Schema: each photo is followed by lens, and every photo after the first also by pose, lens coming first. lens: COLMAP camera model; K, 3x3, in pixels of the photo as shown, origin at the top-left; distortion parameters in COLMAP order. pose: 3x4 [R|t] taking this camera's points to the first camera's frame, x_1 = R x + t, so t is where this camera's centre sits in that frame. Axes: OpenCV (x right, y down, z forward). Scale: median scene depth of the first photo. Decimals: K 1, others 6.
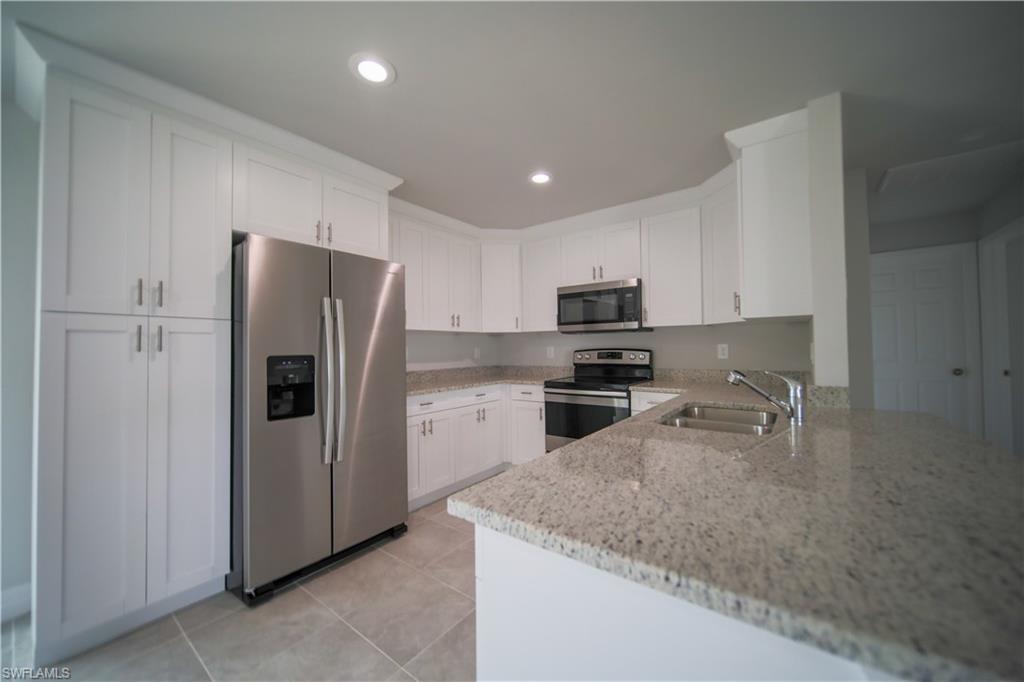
lens RADIAL K [[380.5, 0, 527.7], [0, 380.5, 341.2], [0, 0, 1]] dist [-0.005569, -0.000102]
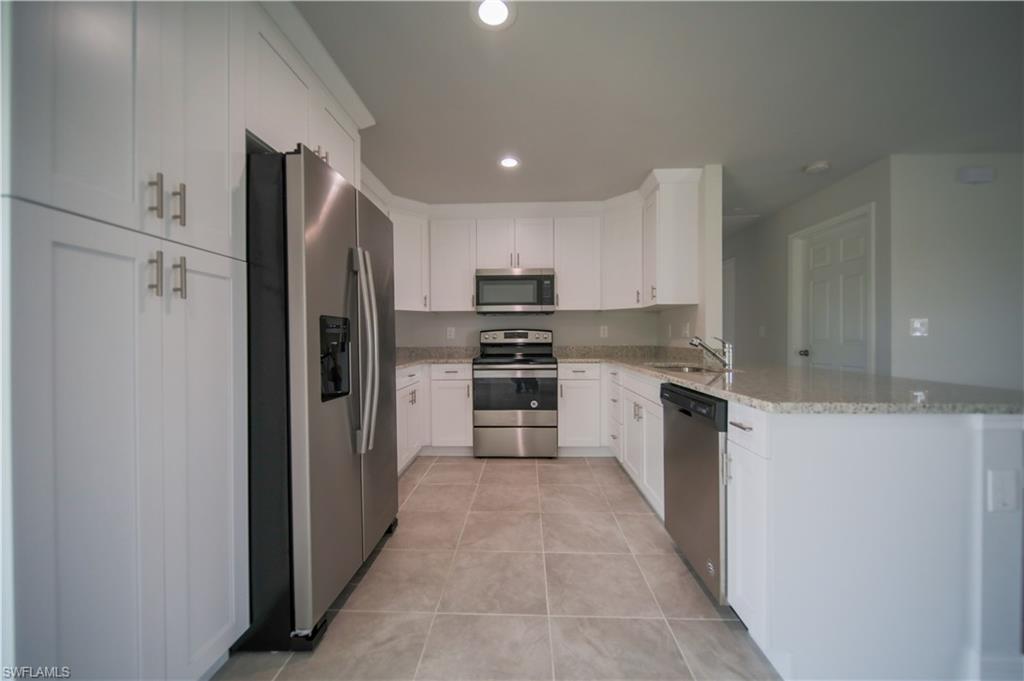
lens RADIAL K [[380.5, 0, 515.8], [0, 380.5, 341.8], [0, 0, 1]] dist [-0.005569, -0.000102]
pose [[0.821770, 0.001443, 0.569817, -0.473717], [-0.012833, 0.999790, 0.015975, 0.043898], [-0.569674, -0.020440, 0.821616, 0.097737]]
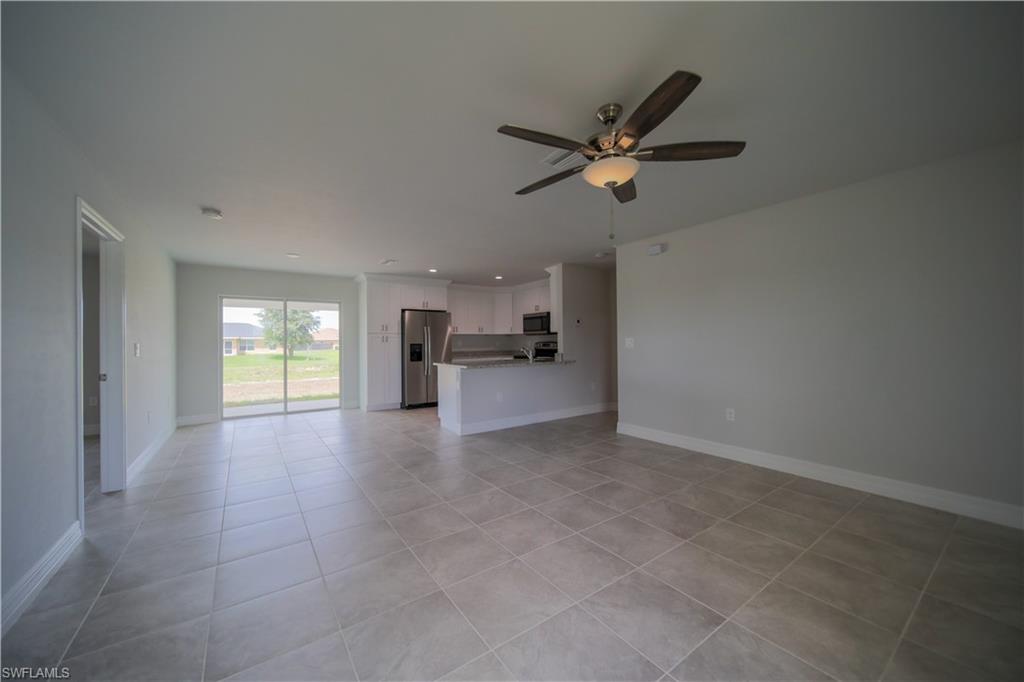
lens RADIAL K [[380.5, 0, 517.9], [0, 380.5, 340.0], [0, 0, 1]] dist [-0.005569, -0.000102]
pose [[0.945802, 0.004835, -0.324708, 0.864173], [0.001131, 0.999834, 0.018182, -0.036364], [0.324742, -0.017564, 0.945639, -1.240236]]
